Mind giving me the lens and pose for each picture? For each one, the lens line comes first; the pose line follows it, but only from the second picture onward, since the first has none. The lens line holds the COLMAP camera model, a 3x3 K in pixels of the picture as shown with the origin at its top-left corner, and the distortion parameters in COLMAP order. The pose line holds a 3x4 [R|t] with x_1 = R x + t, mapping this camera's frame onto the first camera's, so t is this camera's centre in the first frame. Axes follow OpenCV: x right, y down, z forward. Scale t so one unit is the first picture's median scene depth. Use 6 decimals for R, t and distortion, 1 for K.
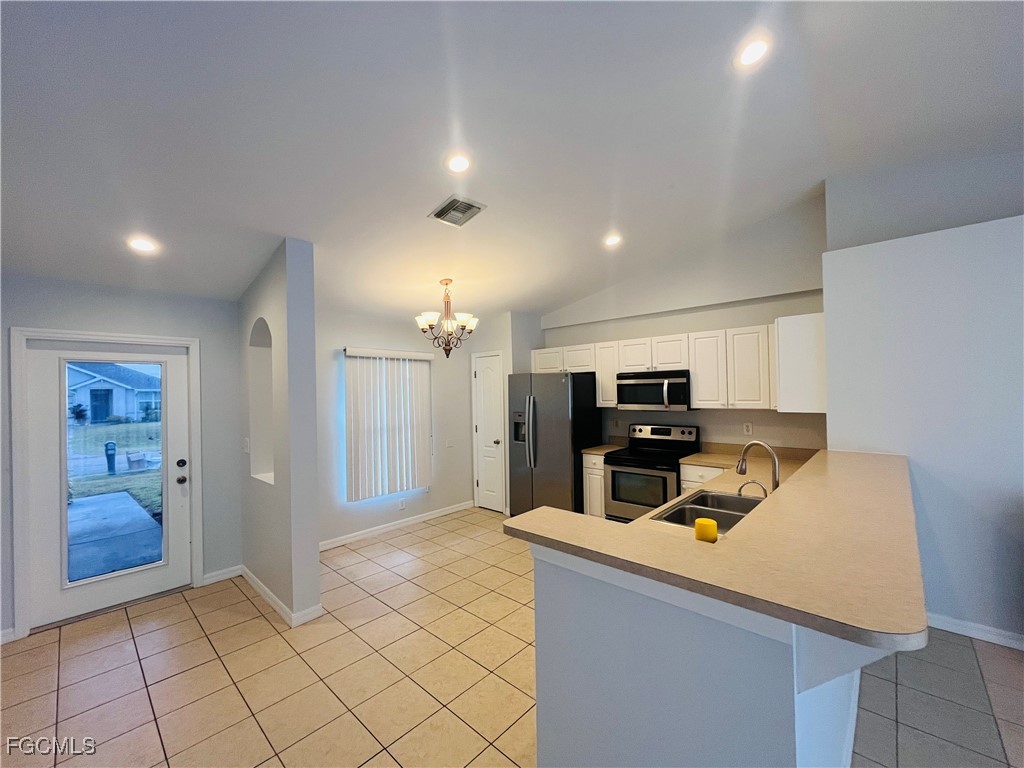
lens RADIAL K [[413.7, 0, 508.5], [0, 413.7, 387.1], [0, 0, 1]] dist [-0.002060, -0.000035]
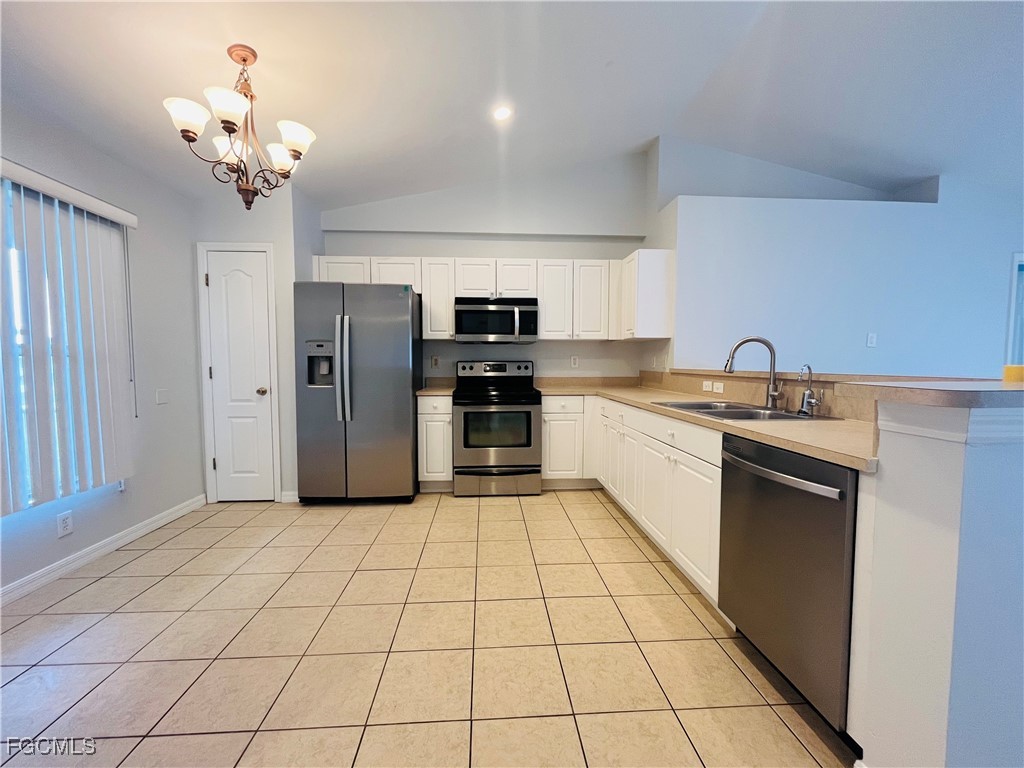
lens RADIAL K [[413.7, 0, 508.5], [0, 413.7, 387.1], [0, 0, 1]] dist [-0.002060, -0.000035]
pose [[0.686594, -0.019782, 0.726772, -0.279106], [-0.019516, 0.998768, 0.045622, 0.111706], [-0.726779, -0.045508, 0.685362, 0.372450]]
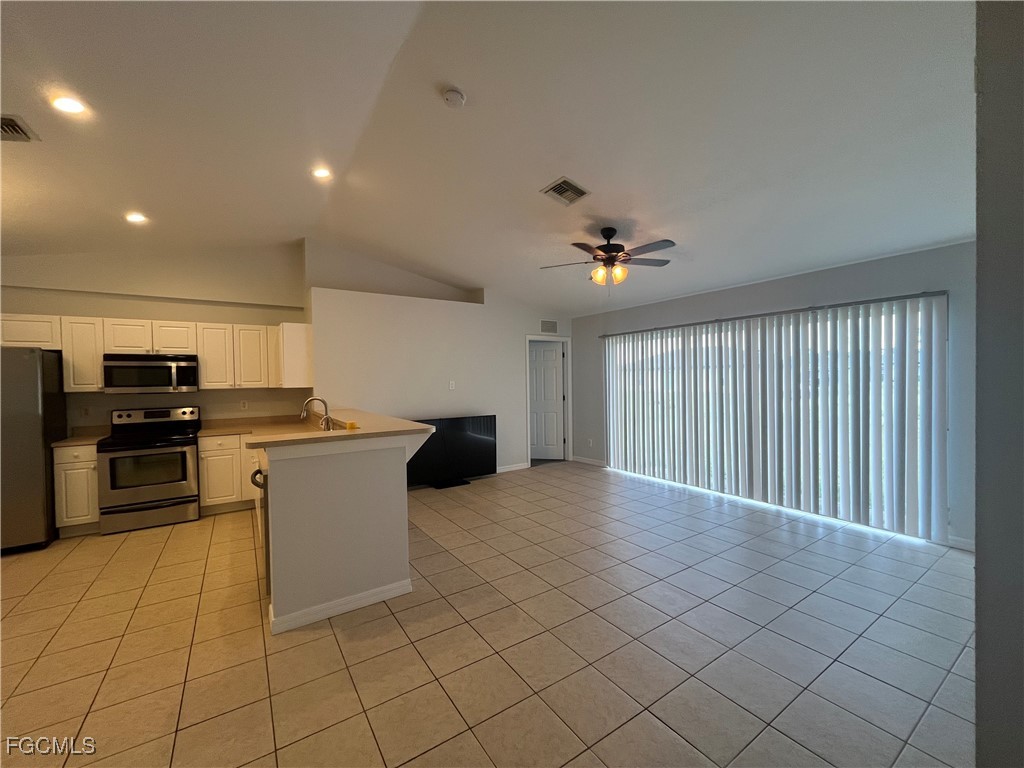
lens RADIAL K [[413.7, 0, 508.5], [0, 413.7, 387.1], [0, 0, 1]] dist [-0.002060, -0.000035]
pose [[0.236654, 0.000221, 0.971594, -0.430028], [0.007212, 0.999972, -0.001984, 0.050674], [-0.971567, 0.007477, 0.236646, -0.082837]]
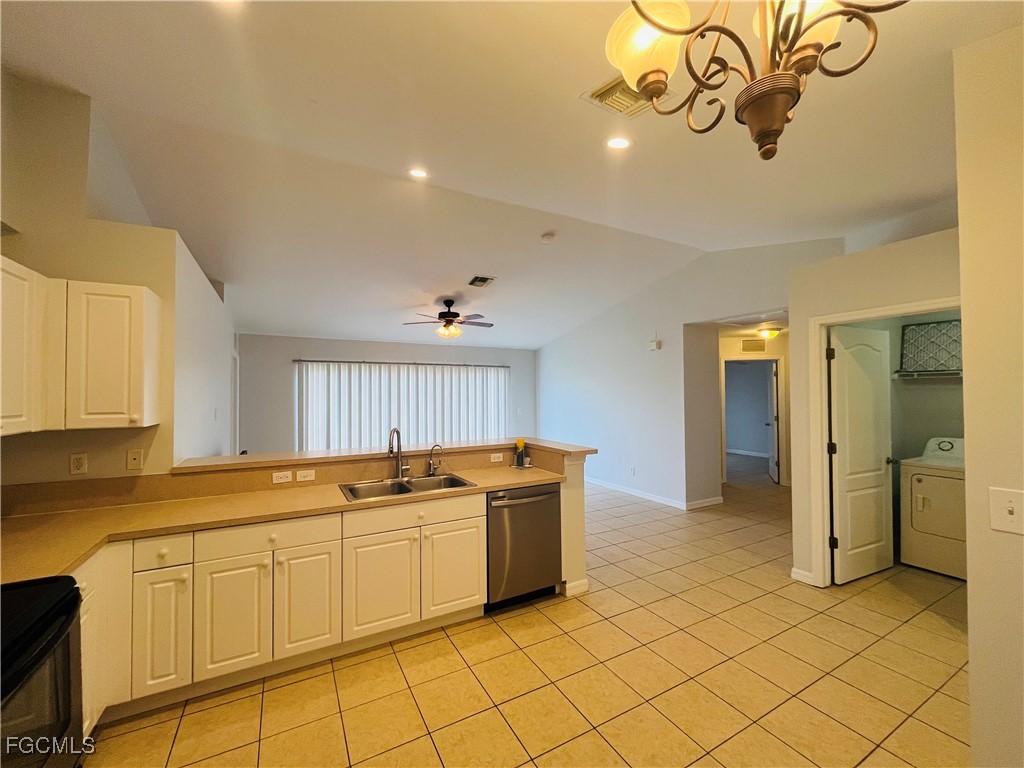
lens RADIAL K [[413.7, 0, 508.5], [0, 413.7, 387.1], [0, 0, 1]] dist [-0.002060, -0.000035]
pose [[-0.949885, 0.036131, 0.310505, -0.087682], [0.029050, 0.999202, -0.027400, 0.023941], [-0.311247, -0.017007, -0.950177, 1.098544]]
